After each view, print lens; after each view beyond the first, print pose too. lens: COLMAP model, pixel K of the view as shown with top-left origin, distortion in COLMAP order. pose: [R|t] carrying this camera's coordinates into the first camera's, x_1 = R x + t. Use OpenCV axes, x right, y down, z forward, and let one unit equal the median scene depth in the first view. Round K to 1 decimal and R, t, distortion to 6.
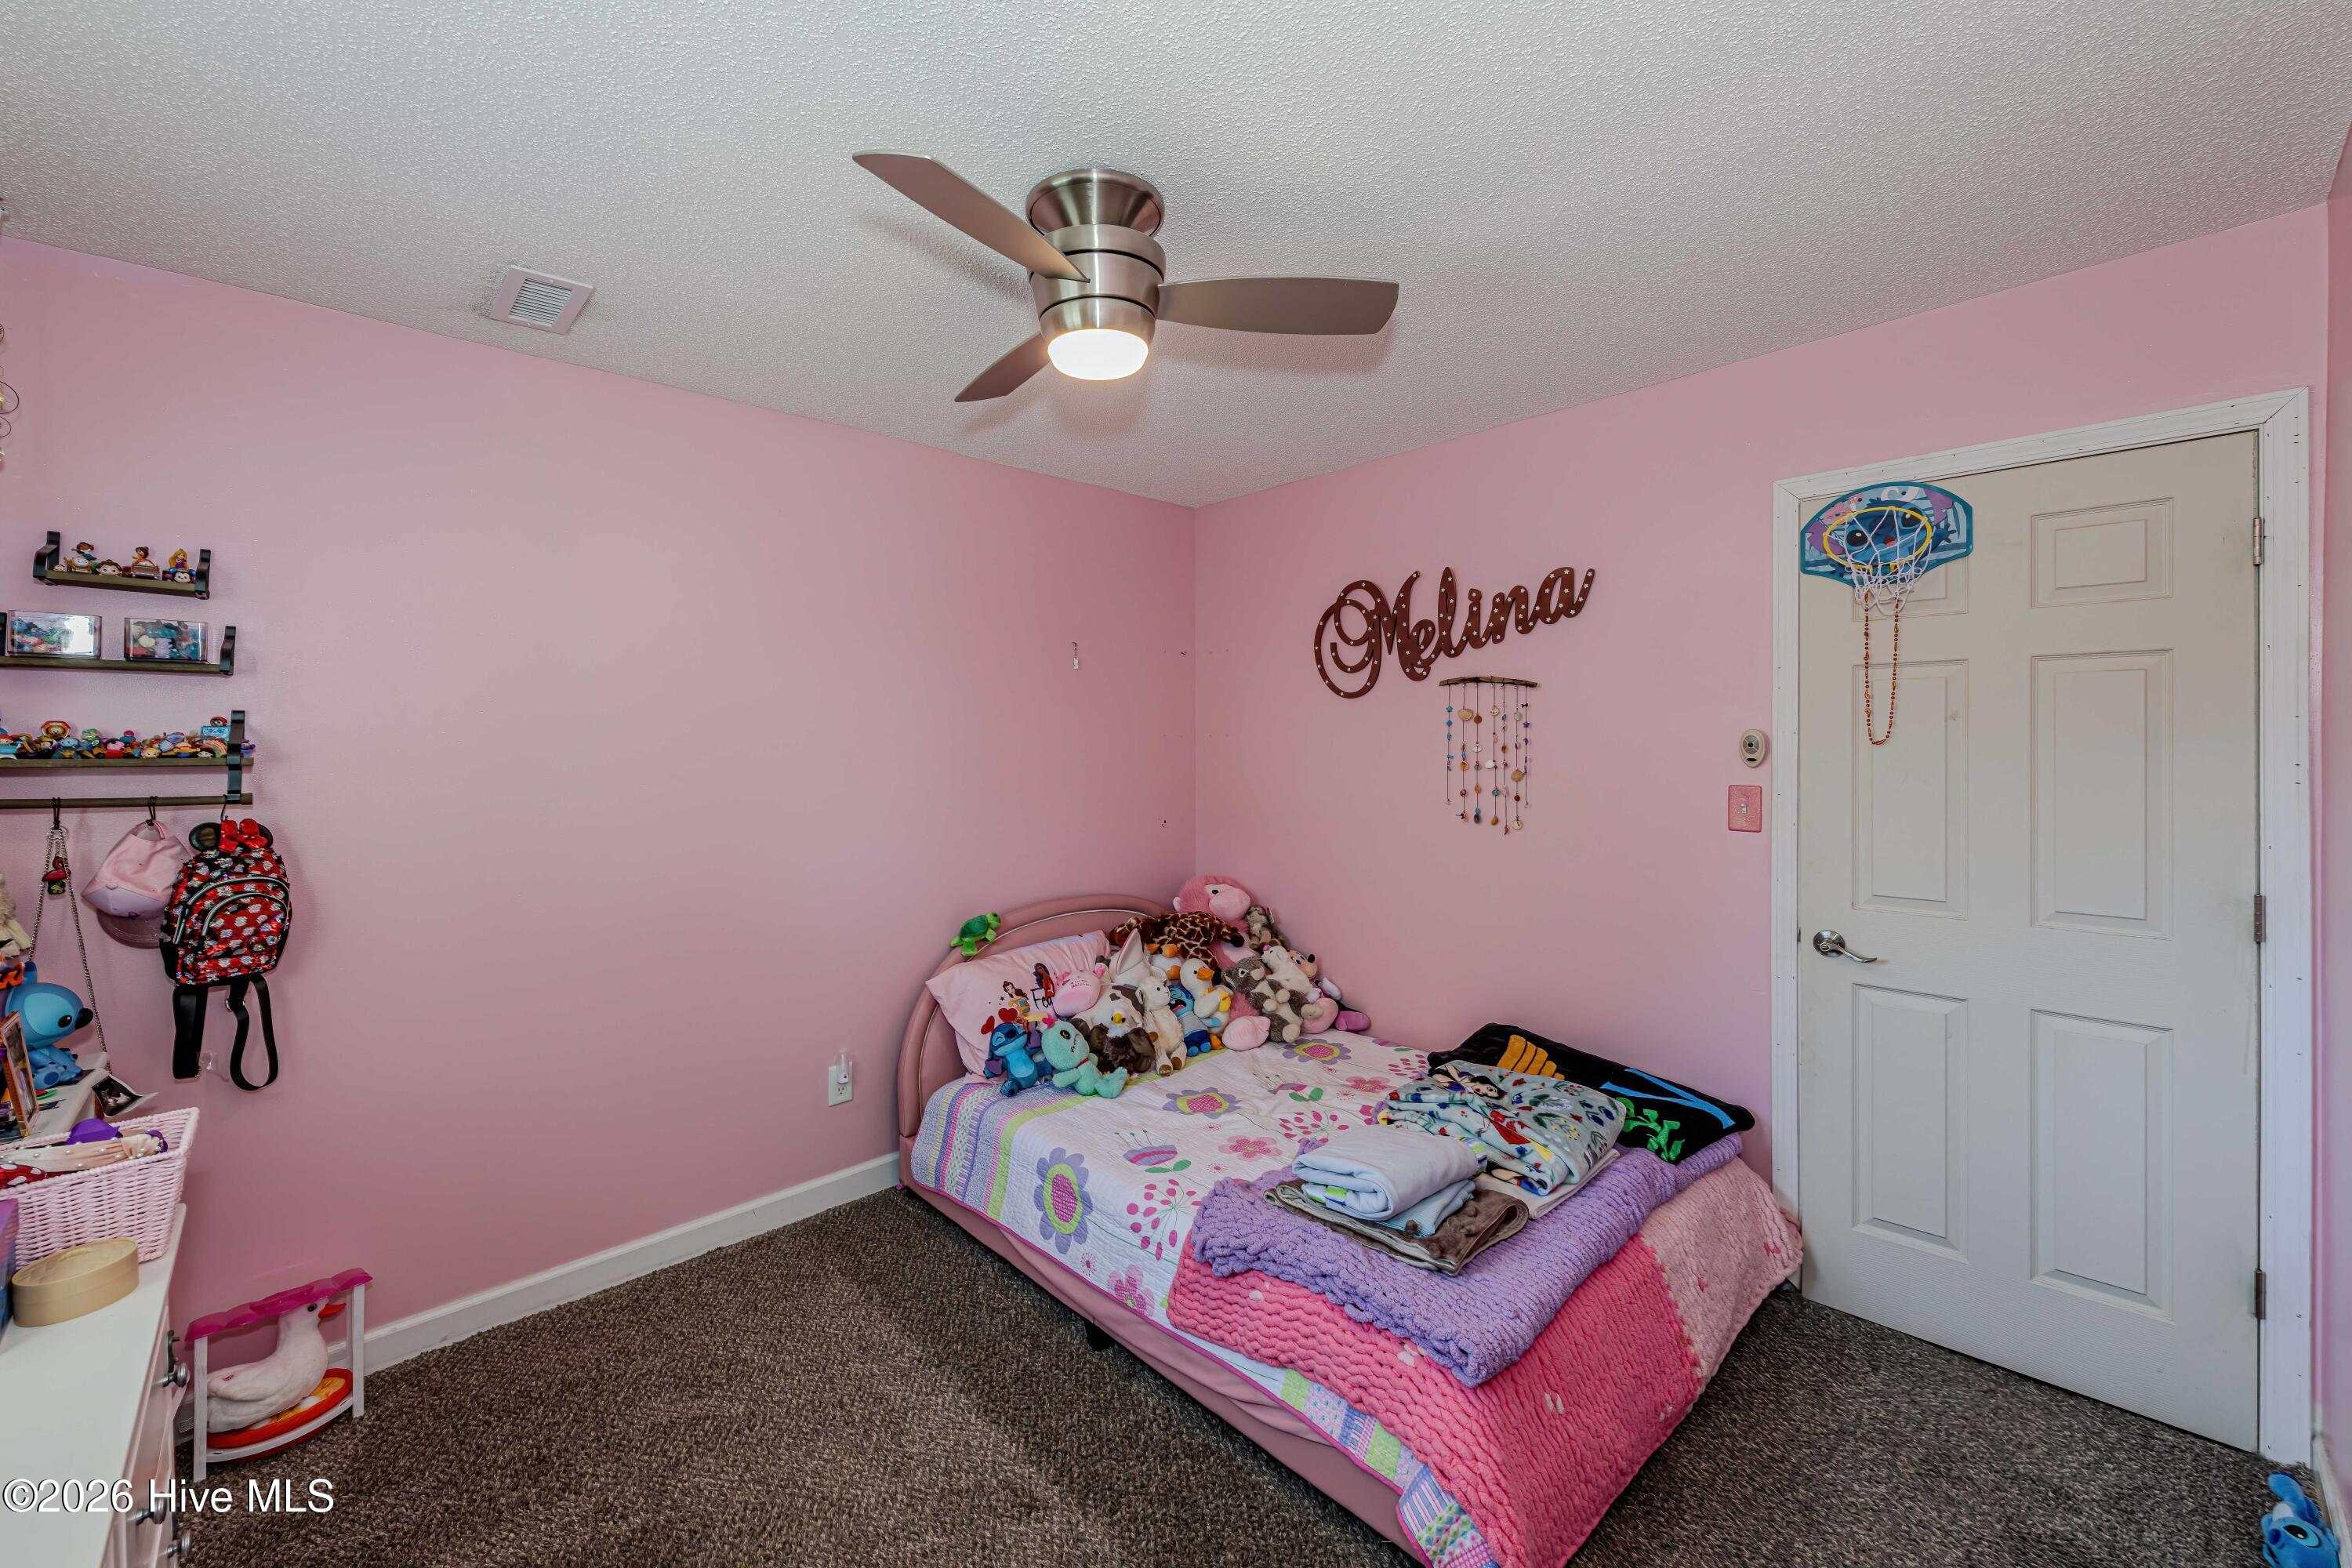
lens RADIAL K [[950.7, 0, 1161.8], [0, 950.7, 741.6], [0, 0, 1]] dist [0.001030, -0.000258]
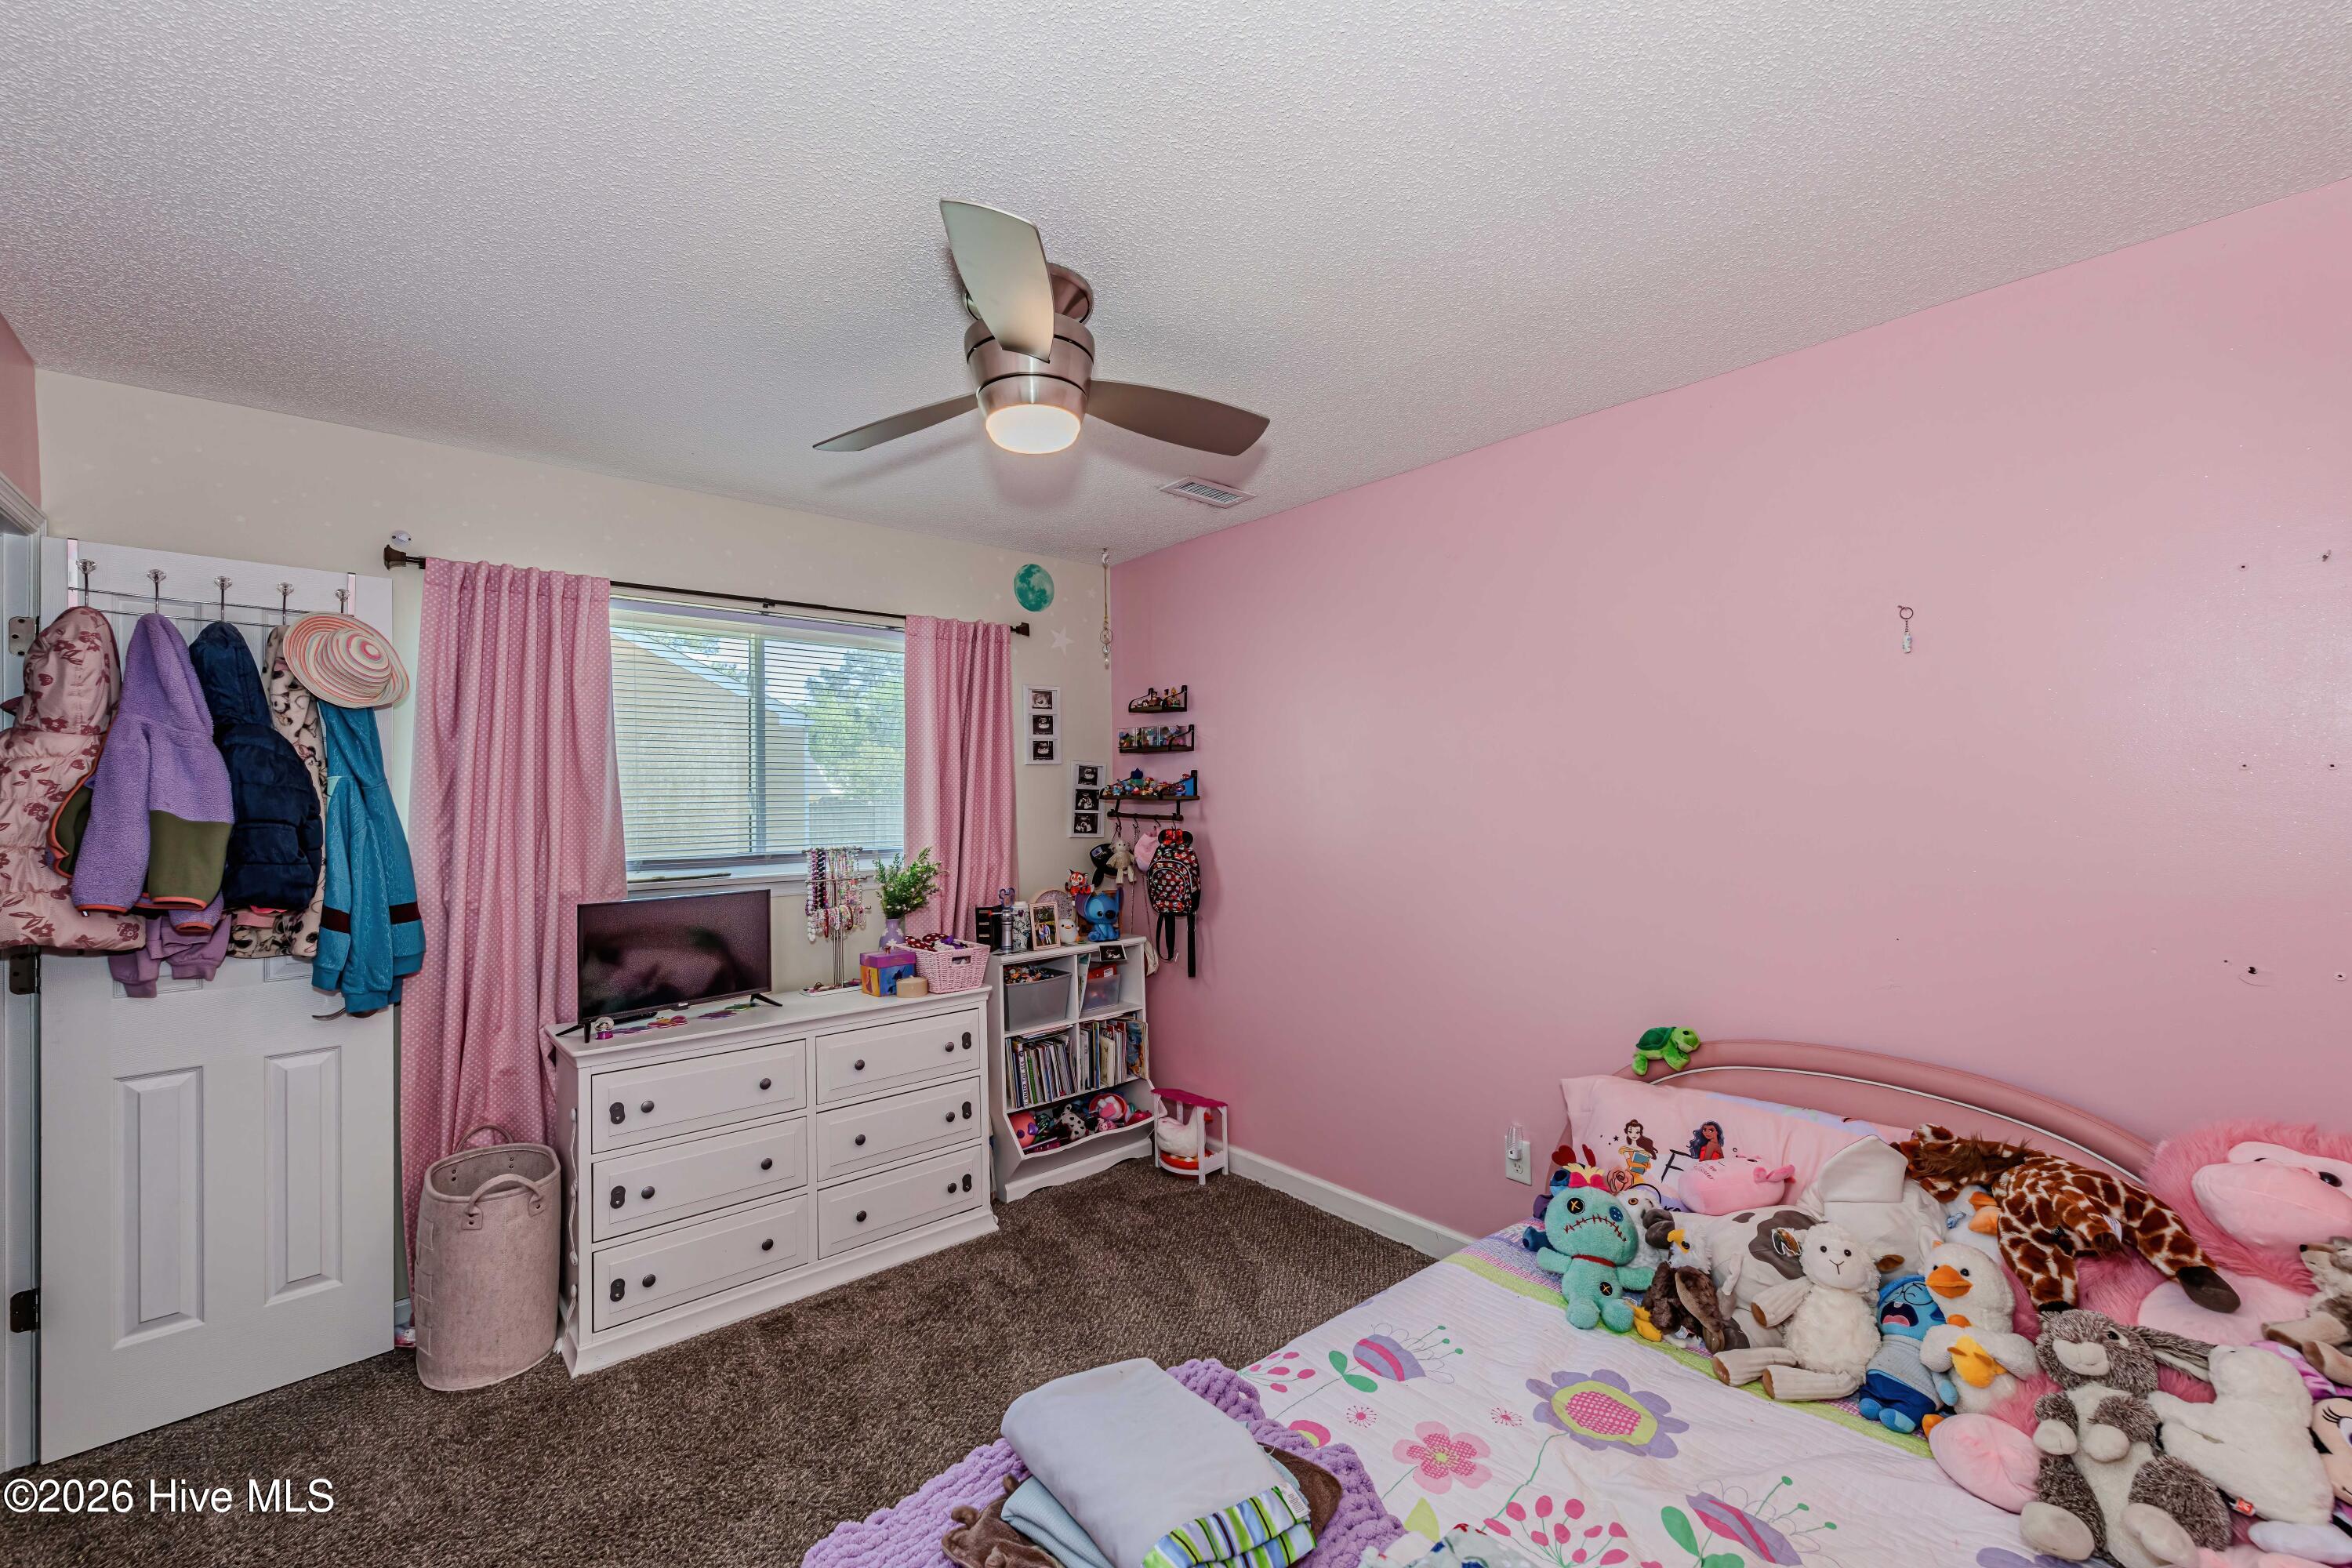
lens RADIAL K [[960.6, 0, 1176.0], [0, 960.6, 784.0], [0, 0, 1]] dist [0.000441, -0.000059]
pose [[-0.047026, 0.001316, -0.998893, 0.747642], [0.008895, 0.999960, 0.000898, -0.006220], [0.998854, -0.008843, -0.047036, 0.899056]]
